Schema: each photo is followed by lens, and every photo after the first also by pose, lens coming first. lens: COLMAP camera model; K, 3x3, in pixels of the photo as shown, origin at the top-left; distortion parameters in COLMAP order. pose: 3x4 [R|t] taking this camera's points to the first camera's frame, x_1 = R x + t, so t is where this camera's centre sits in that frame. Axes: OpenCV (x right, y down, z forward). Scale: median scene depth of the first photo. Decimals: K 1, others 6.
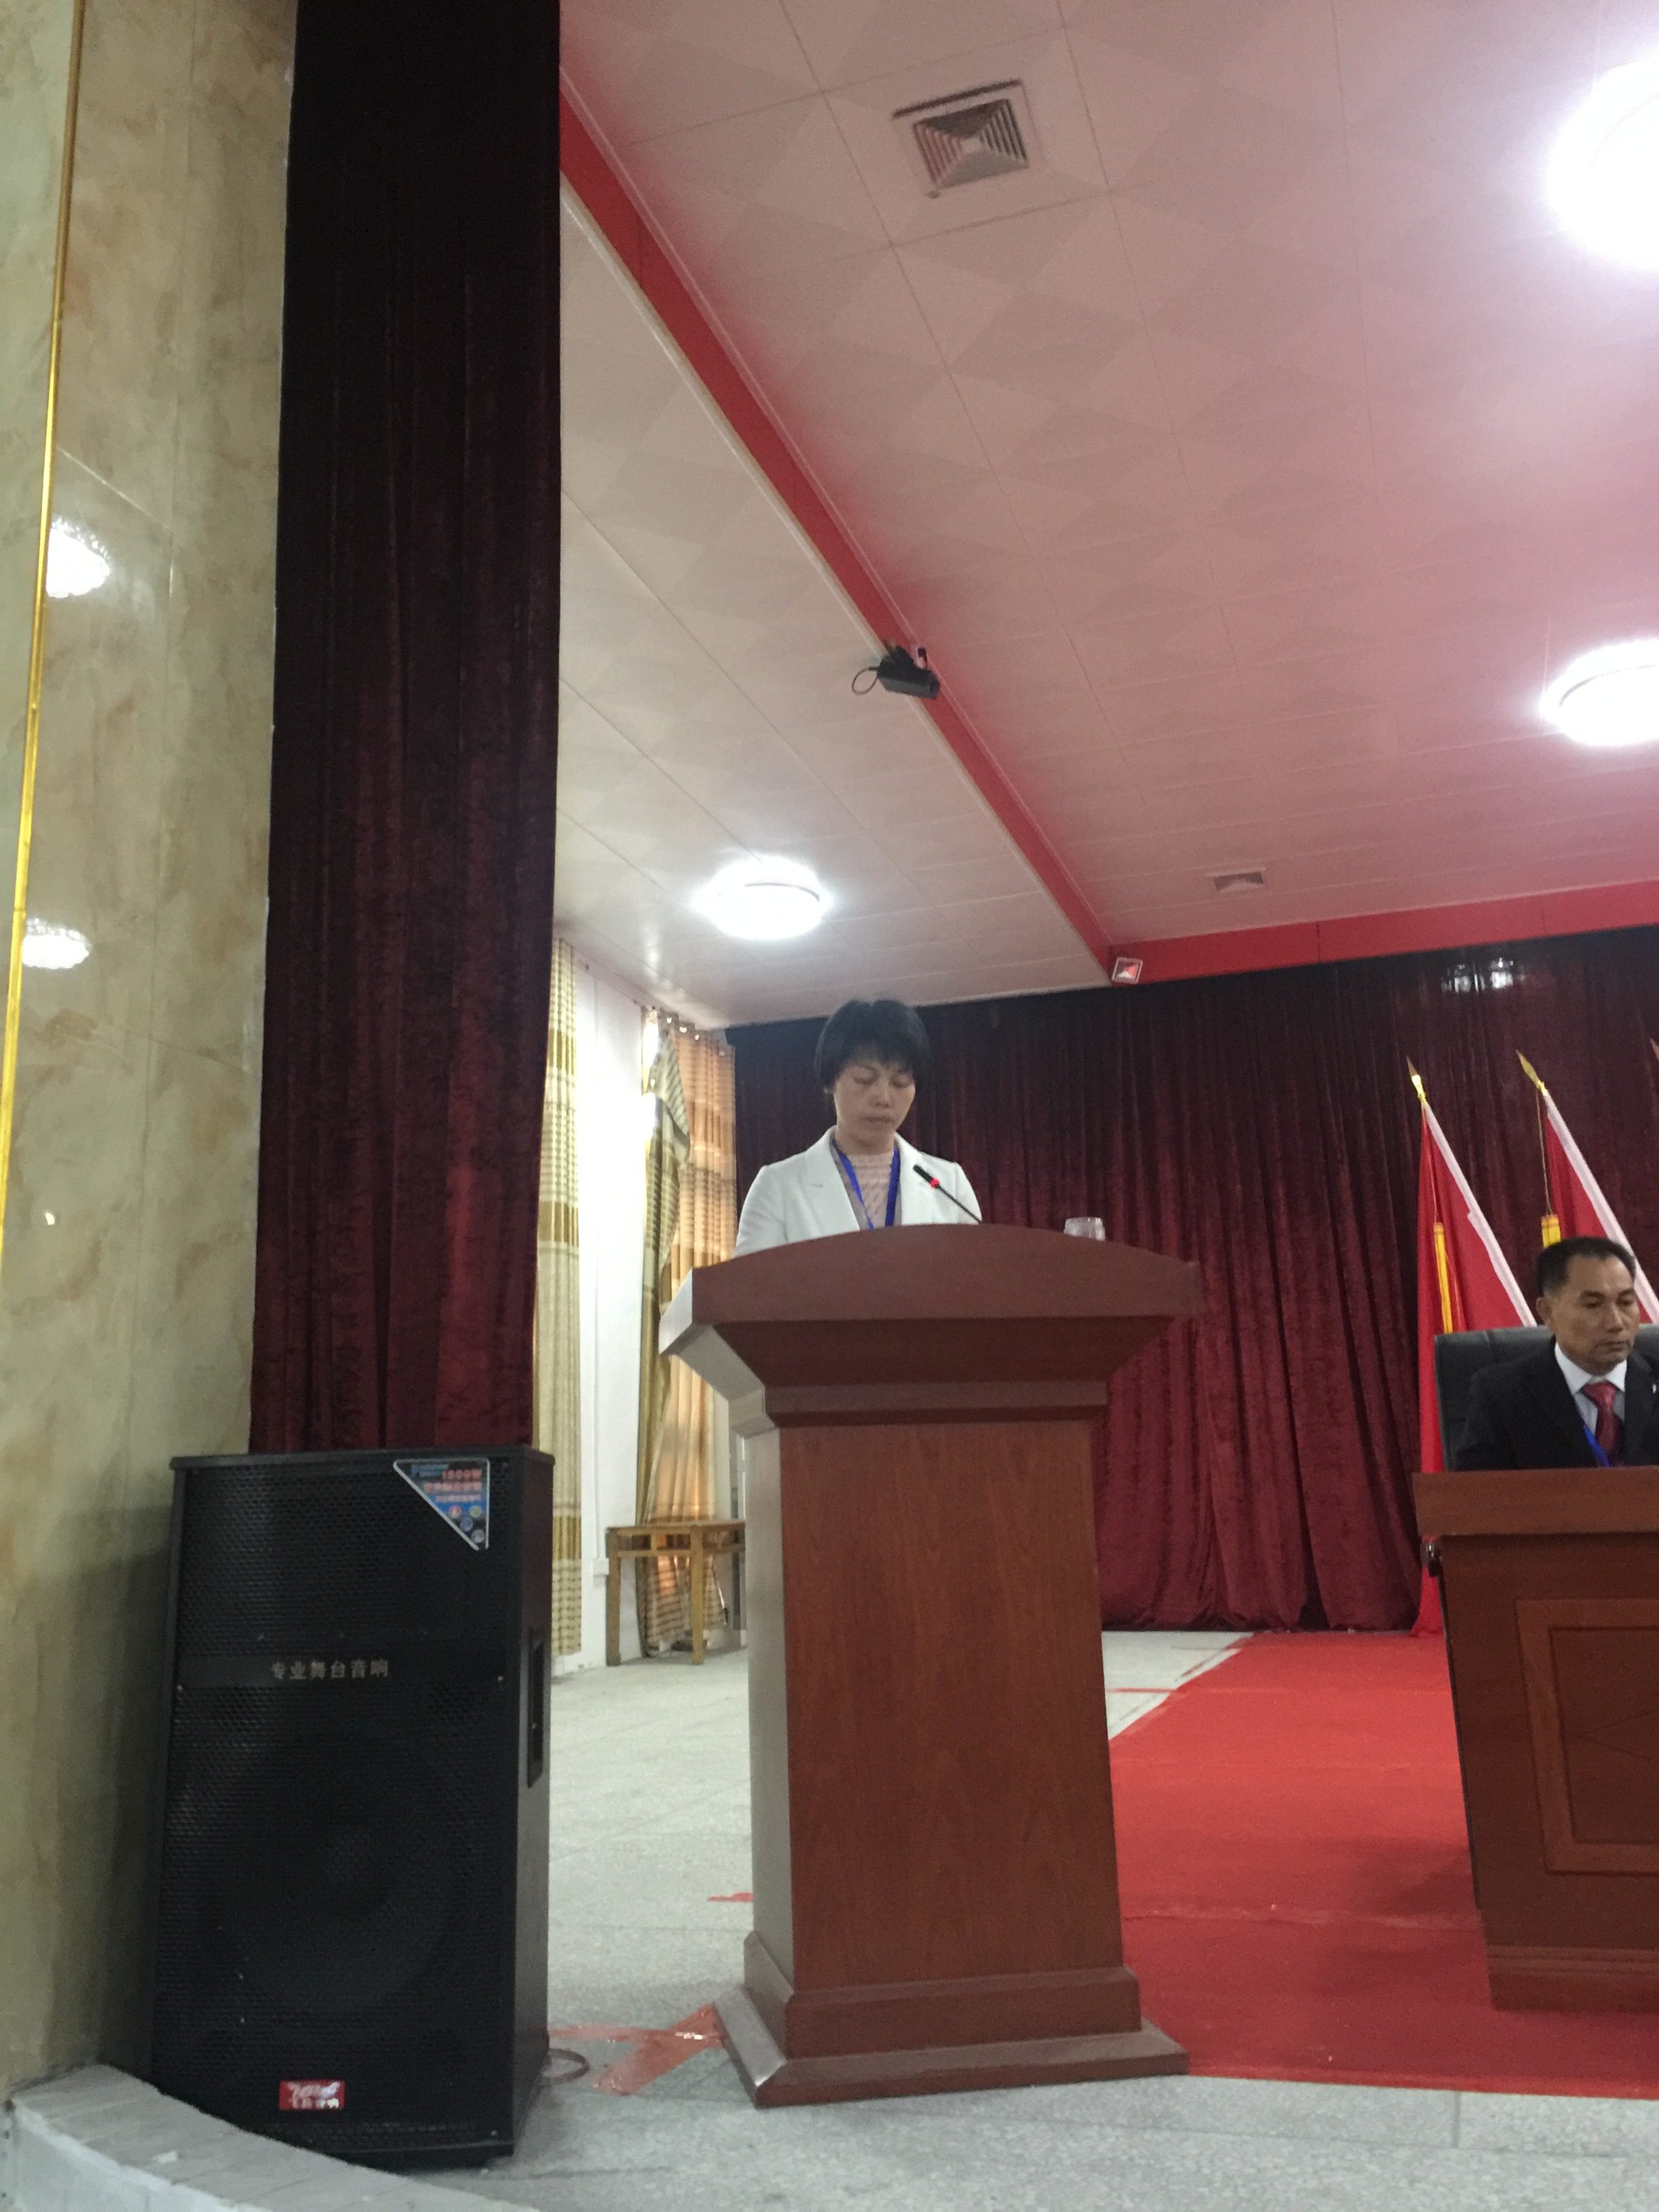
lens RADIAL K [[2213.3, 0, 829.5], [0, 2213.3, 1106.0], [0, 0, 1]] dist [0.202953, -0.009755]
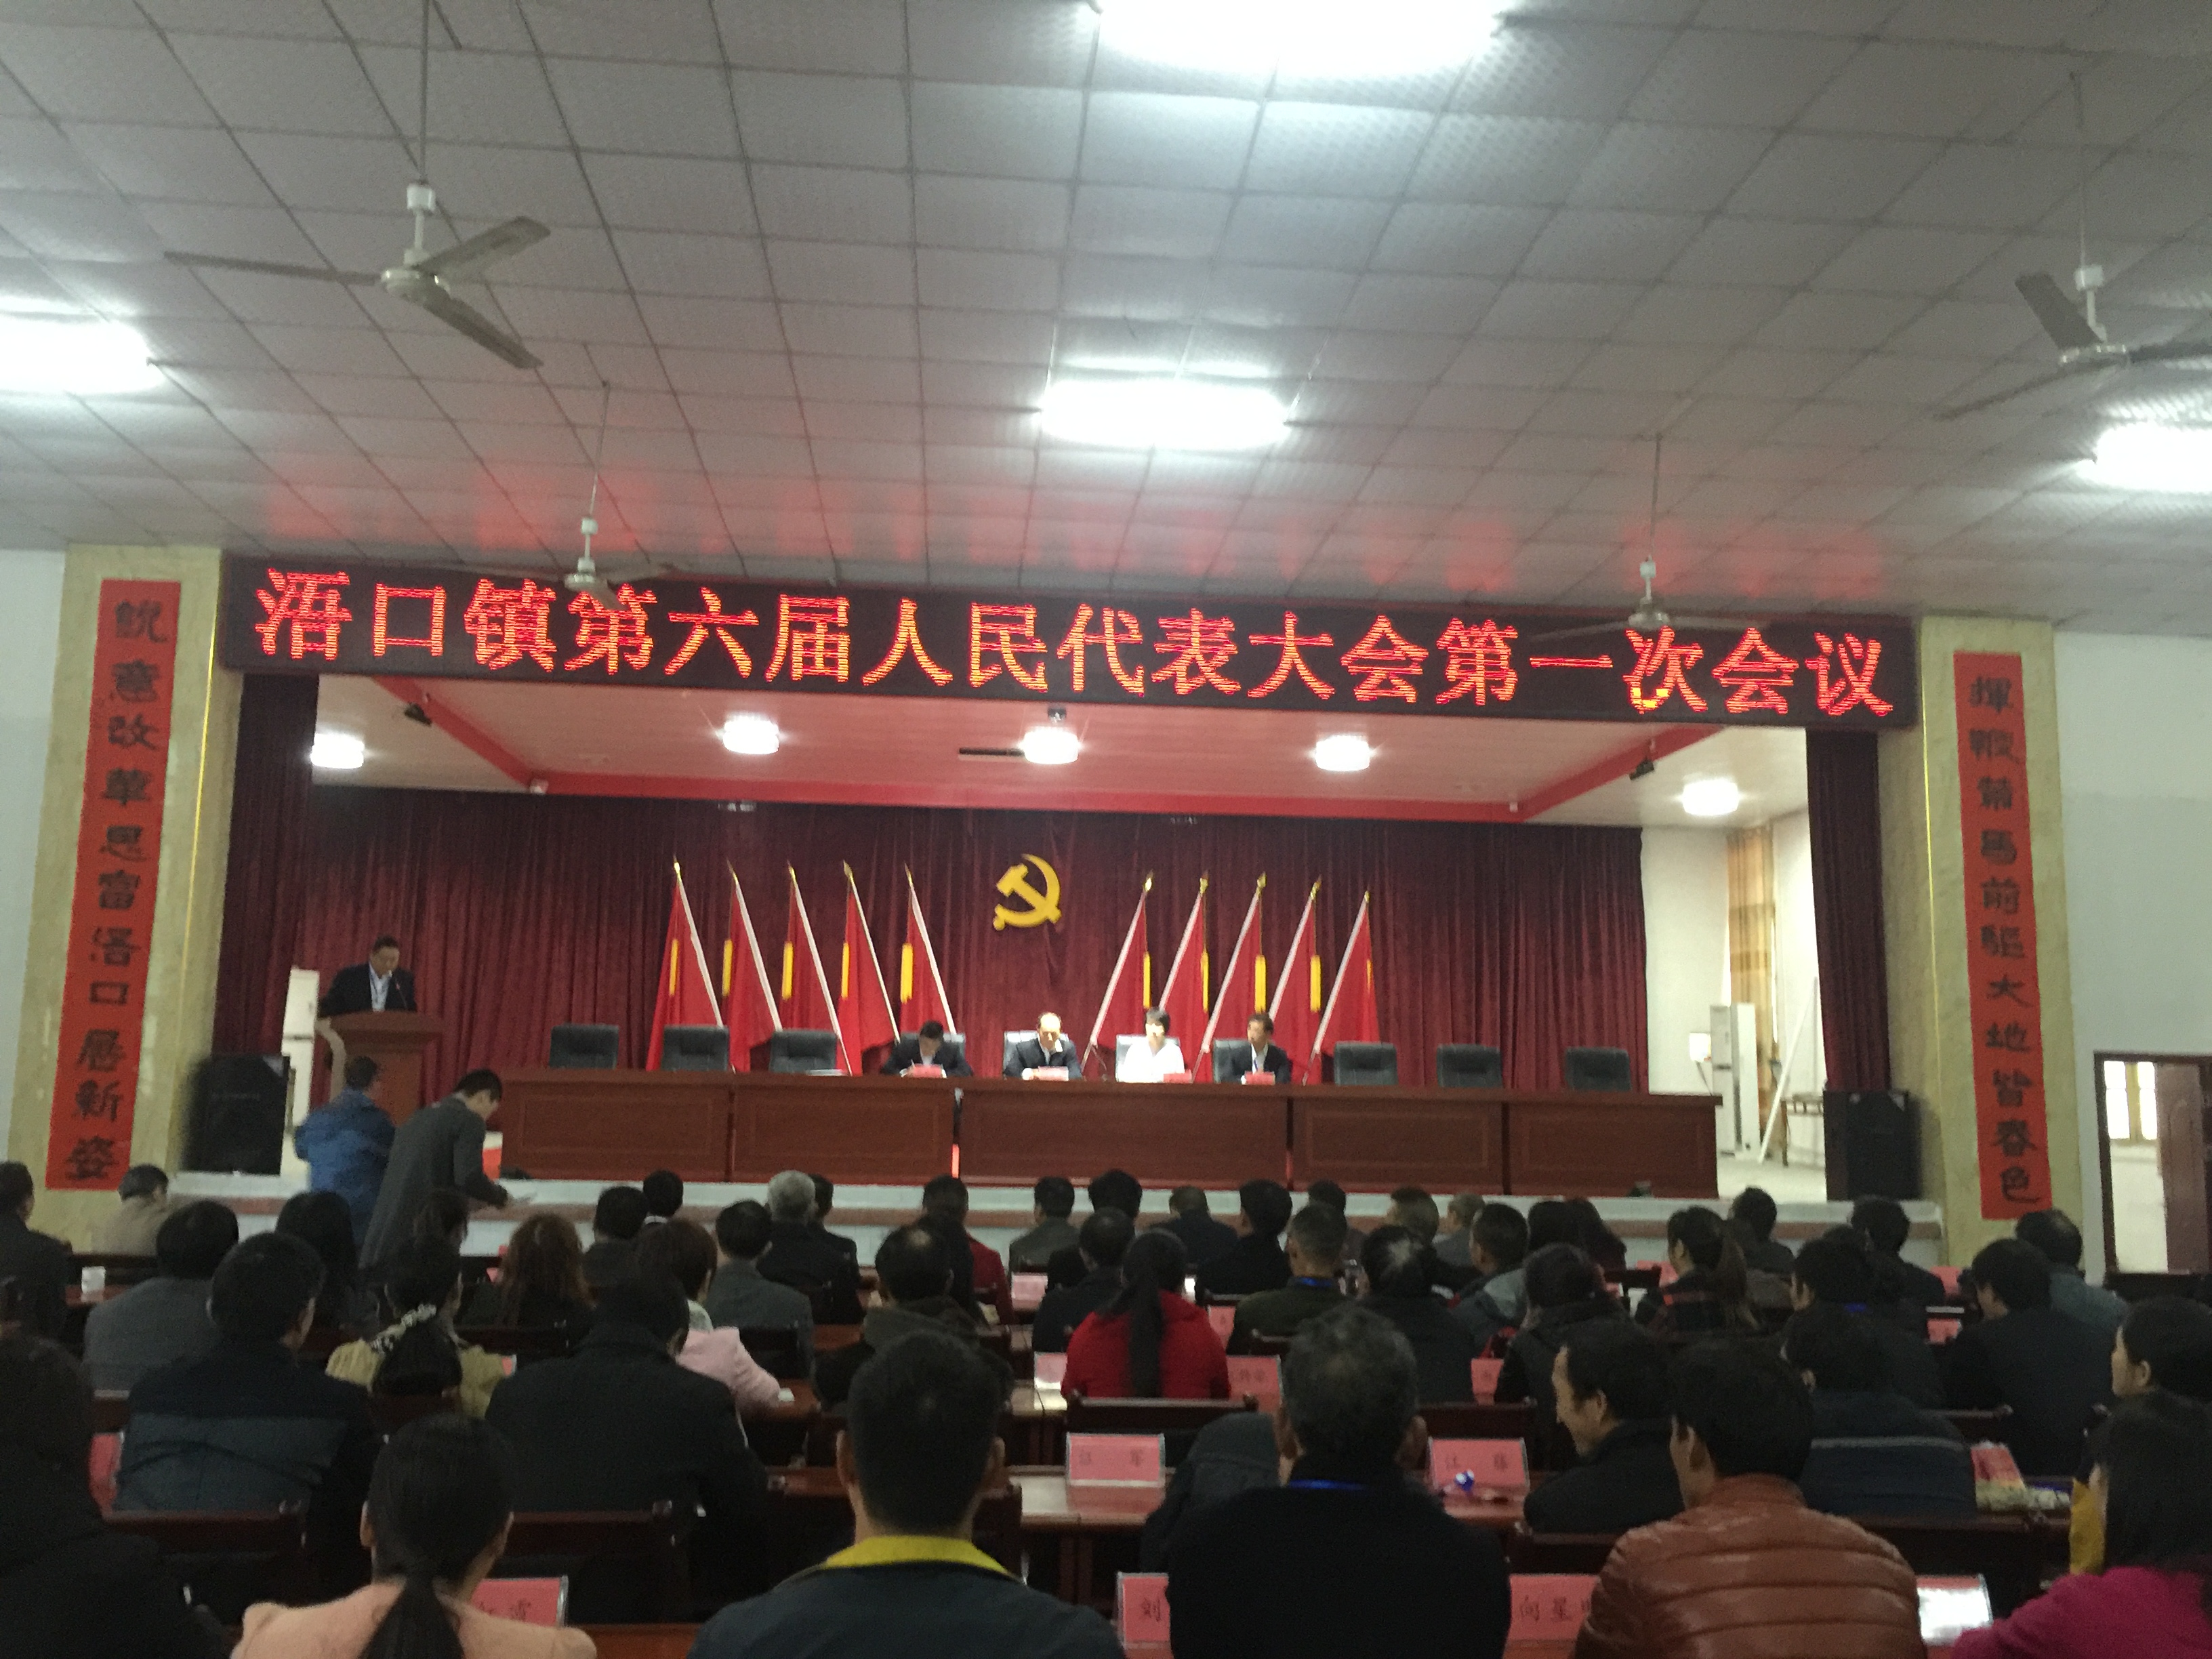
lens RADIAL K [[2213.3, 0, 1106.0], [0, 2213.3, 829.5], [0, 0, 1]] dist [0.202953, -0.009755]
pose [[0.939231, 0.104493, 0.326996, -0.033288], [-0.128060, 0.990437, 0.051326, -0.189430], [-0.318506, -0.090082, 0.943631, -0.974211]]
